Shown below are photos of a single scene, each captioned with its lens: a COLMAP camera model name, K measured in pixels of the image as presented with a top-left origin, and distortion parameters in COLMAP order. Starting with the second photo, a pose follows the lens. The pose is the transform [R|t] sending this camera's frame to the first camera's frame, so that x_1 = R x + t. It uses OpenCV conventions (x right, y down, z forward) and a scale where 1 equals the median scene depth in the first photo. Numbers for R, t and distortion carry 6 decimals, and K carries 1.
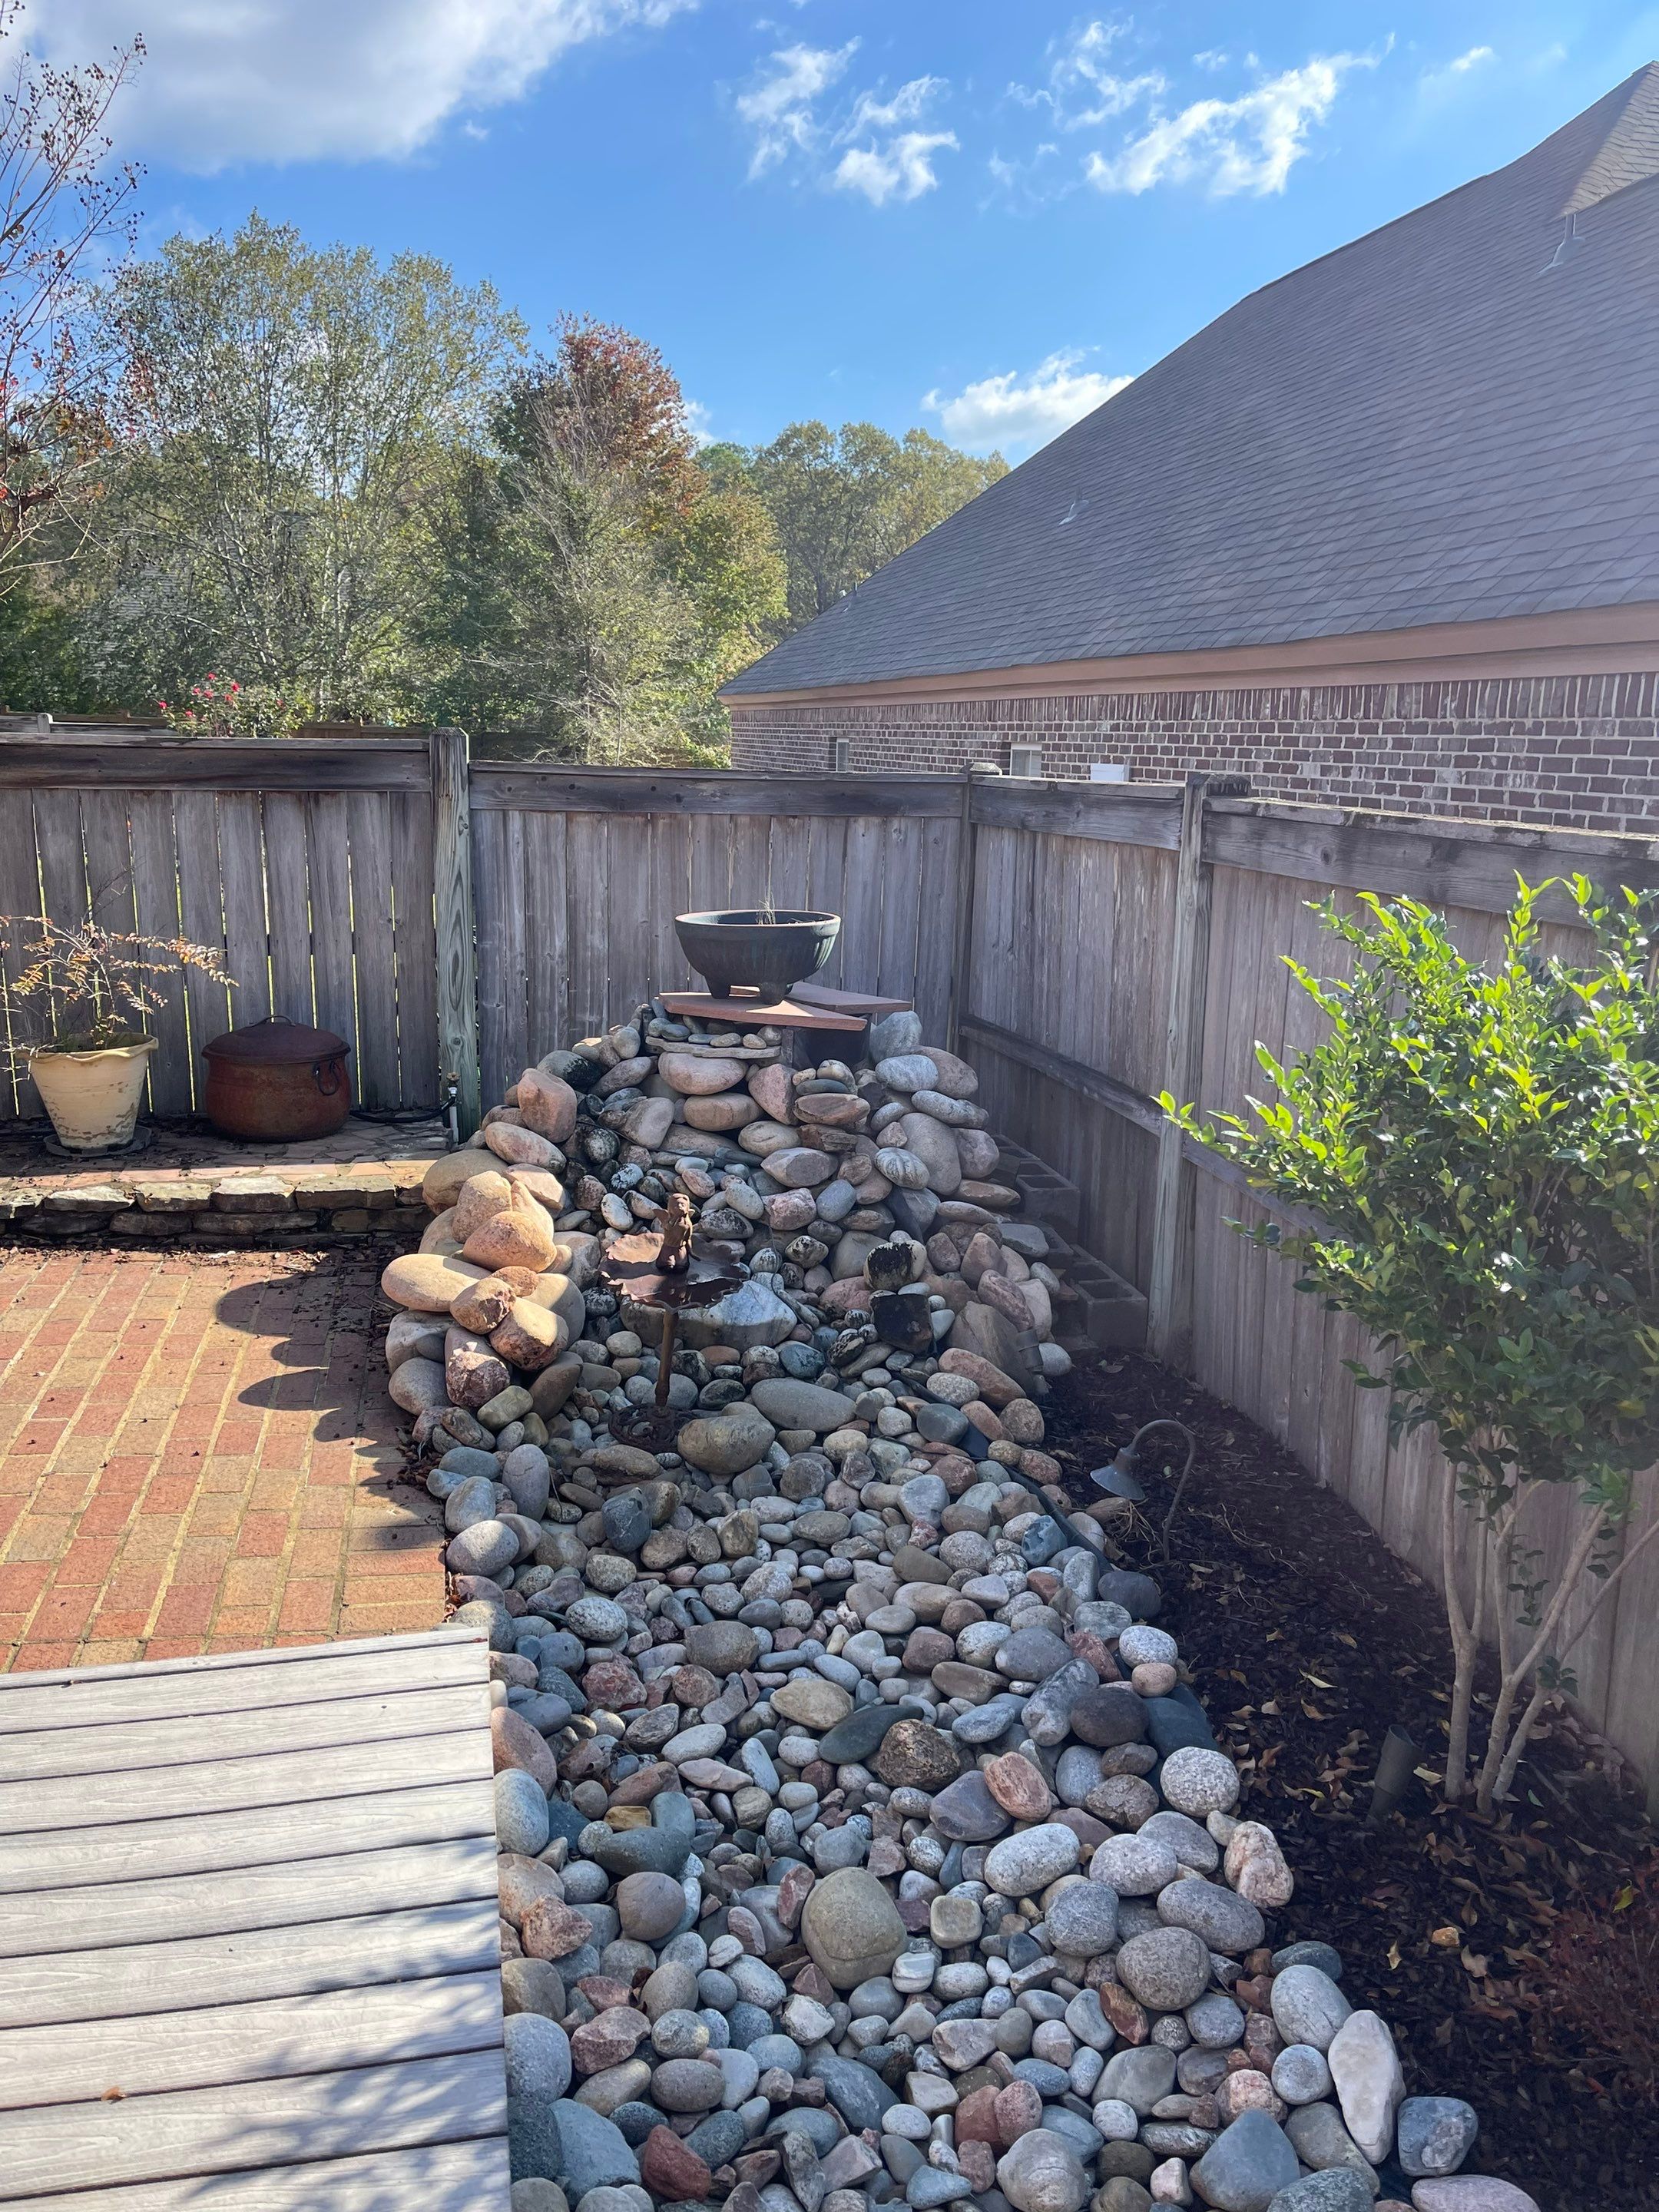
lens RADIAL K [[1633.5, 0, 829.5], [0, 1633.5, 1106.0], [0, 0, 1]] dist [0.034816, 0.000600]
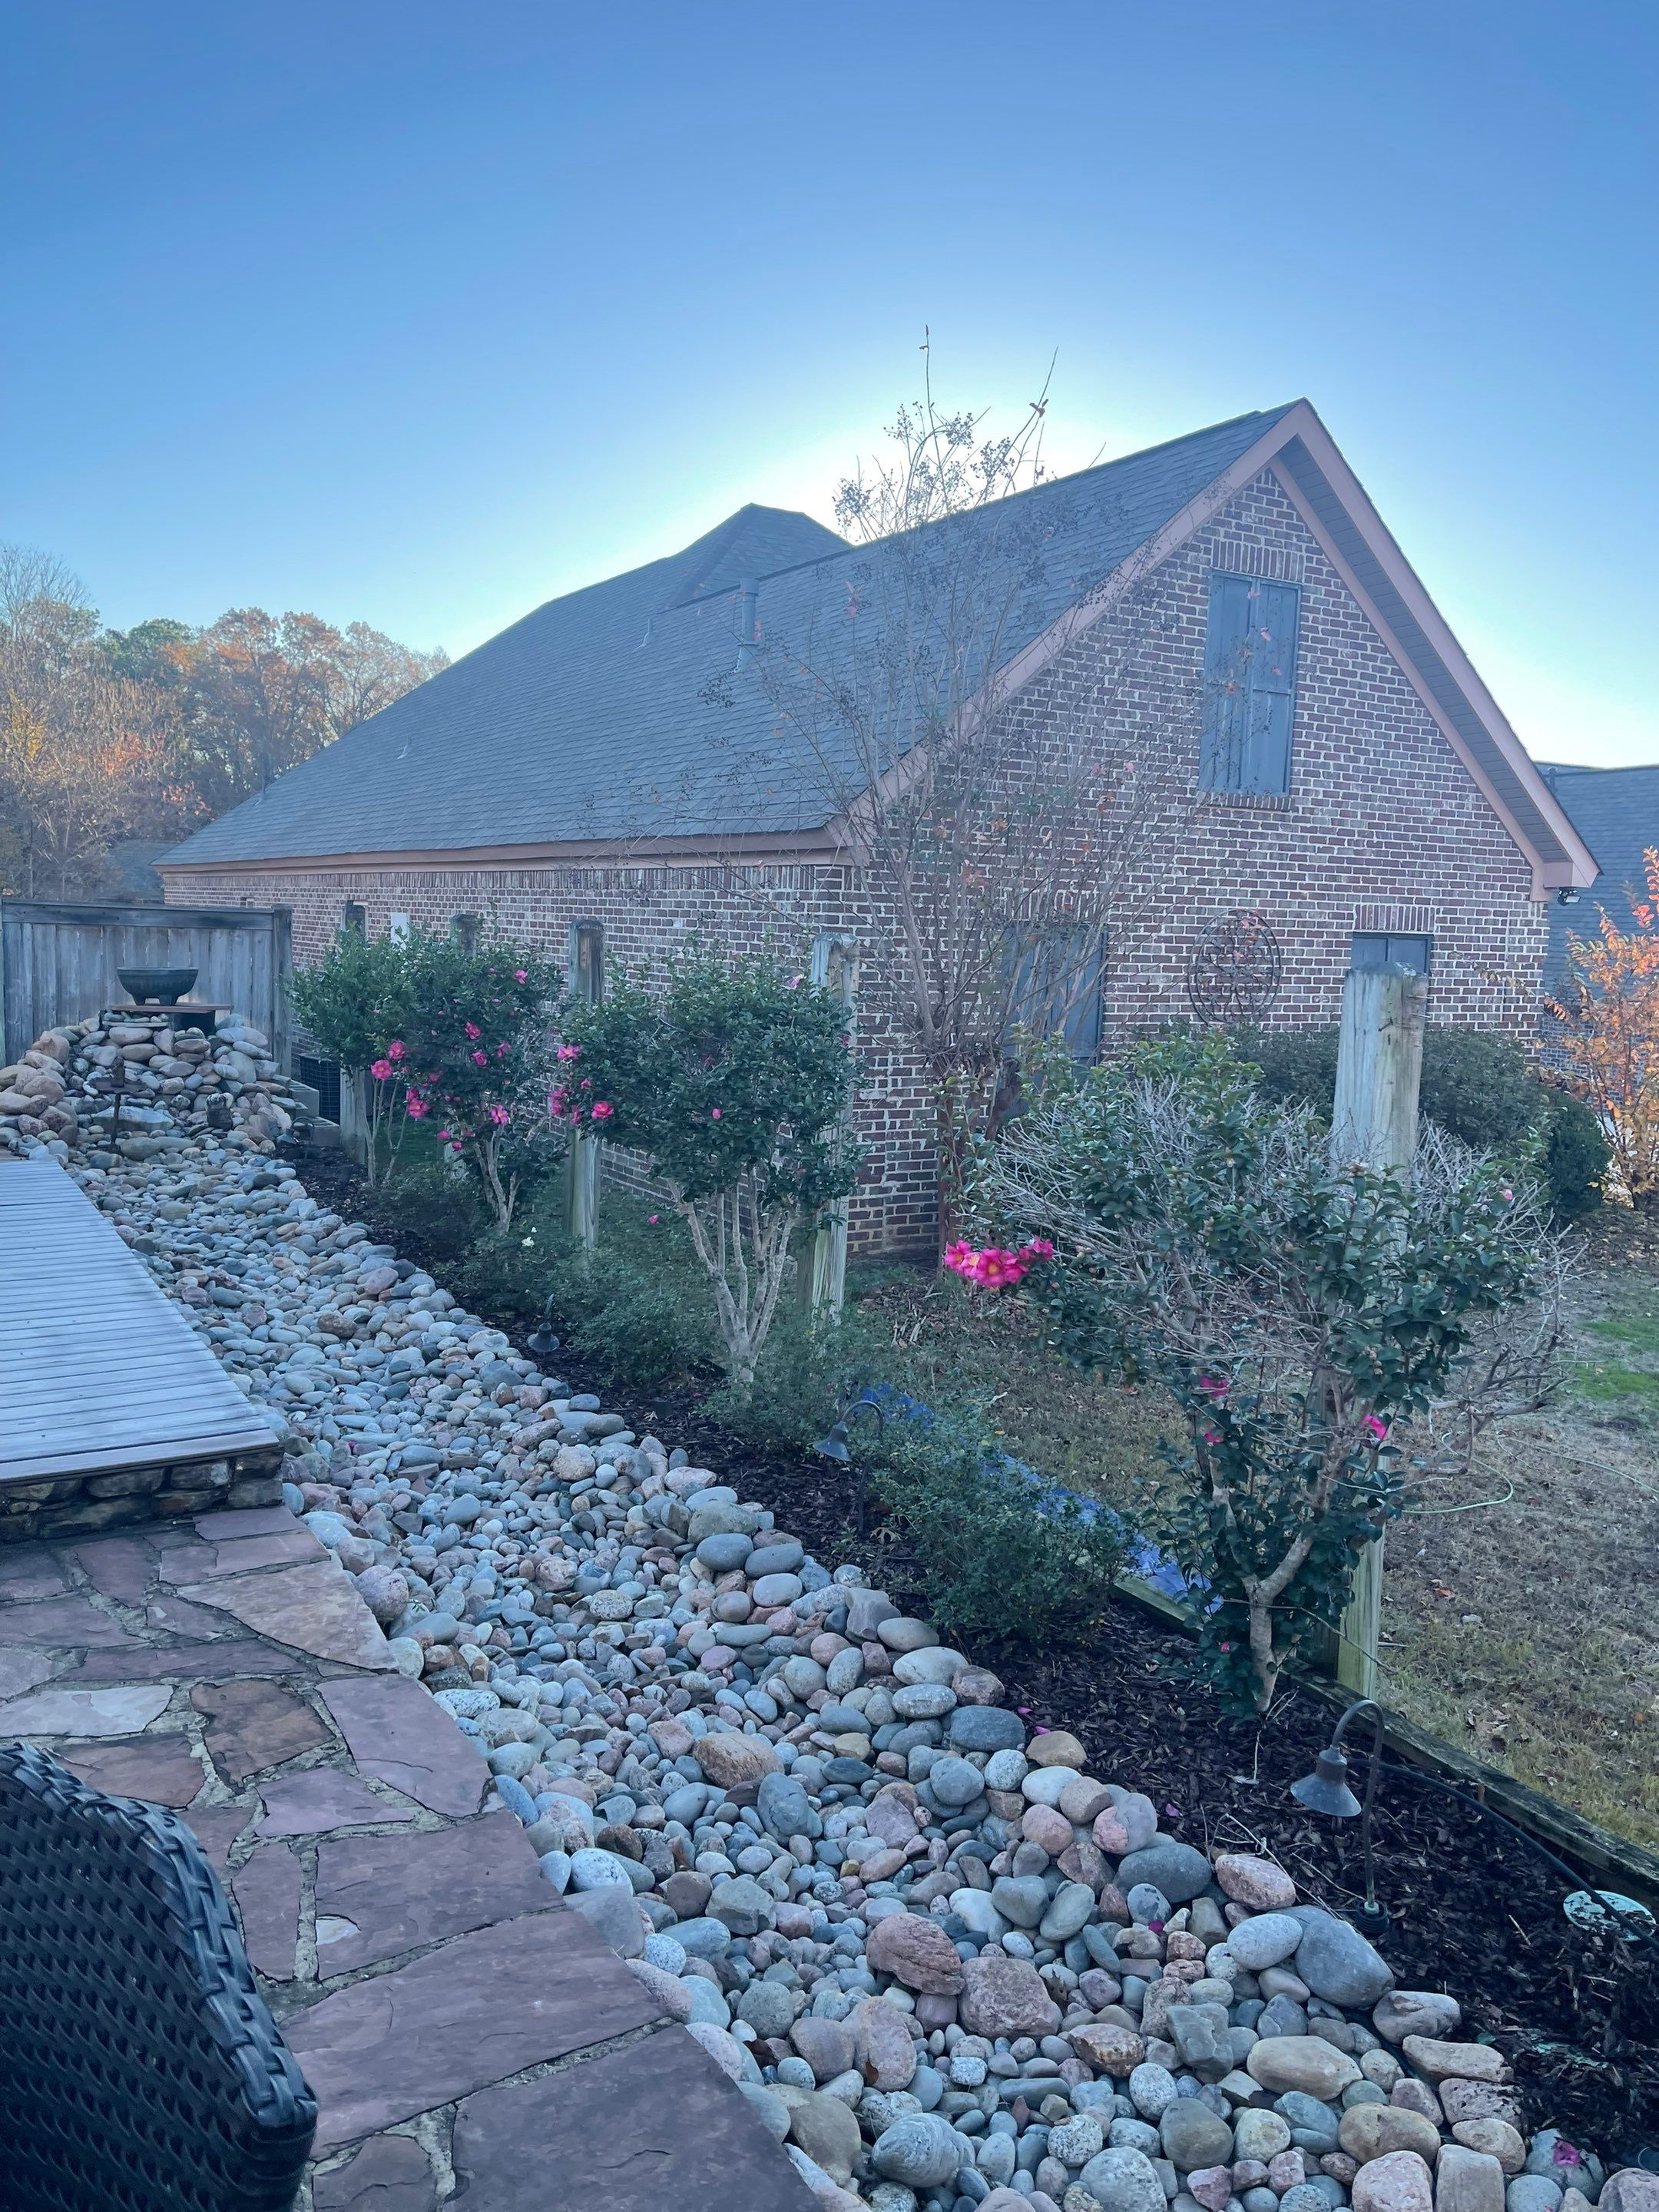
lens RADIAL K [[1633.5, 0, 829.5], [0, 1633.5, 1106.0], [0, 0, 1]] dist [0.034816, 0.000600]
pose [[0.950541, -0.024672, 0.309618, 0.131830], [0.056454, 0.993960, -0.094112, 0.343431], [-0.305425, 0.106936, 0.946192, -1.410658]]
